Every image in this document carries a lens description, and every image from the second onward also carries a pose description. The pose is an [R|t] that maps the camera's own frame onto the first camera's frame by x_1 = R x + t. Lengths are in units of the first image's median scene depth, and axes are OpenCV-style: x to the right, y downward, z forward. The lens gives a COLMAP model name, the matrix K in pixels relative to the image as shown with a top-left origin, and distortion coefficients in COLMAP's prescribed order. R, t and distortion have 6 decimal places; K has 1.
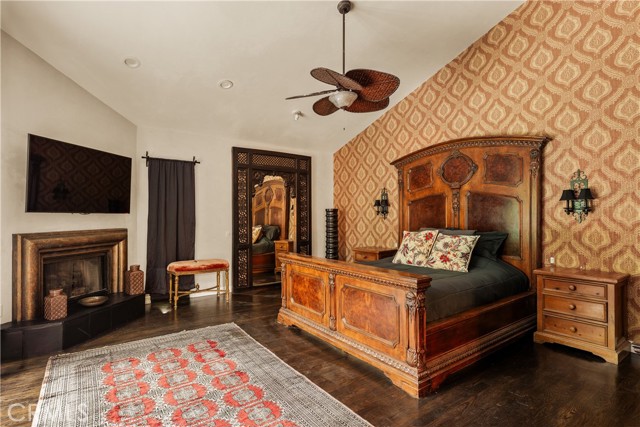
lens RADIAL K [[329.4, 0, 307.5], [0, 329.4, 213.7], [0, 0, 1]] dist [0.004199, -0.001034]
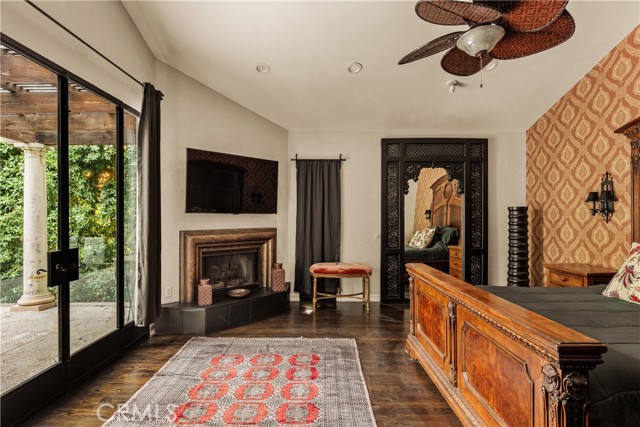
lens RADIAL K [[329.4, 0, 321.0], [0, 329.4, 215.0], [0, 0, 1]] dist [0.004199, -0.001034]
pose [[0.821005, -0.000485, -0.570920, 0.186899], [0.001906, 0.999996, 0.001891, 0.001467], [0.570918, -0.002641, 0.821003, 0.222384]]
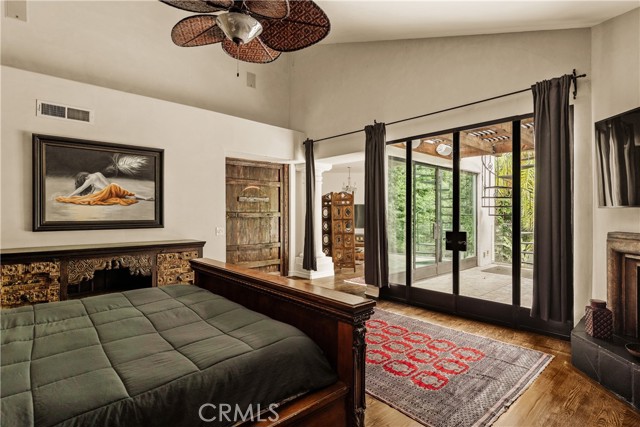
lens RADIAL K [[329.4, 0, 318.0], [0, 329.4, 215.3], [0, 0, 1]] dist [0.004199, -0.001034]
pose [[-0.992264, 0.001917, -0.124133, 0.027198], [0.002154, 0.999996, -0.001772, 0.013512], [0.124129, -0.002026, -0.992264, 1.390524]]
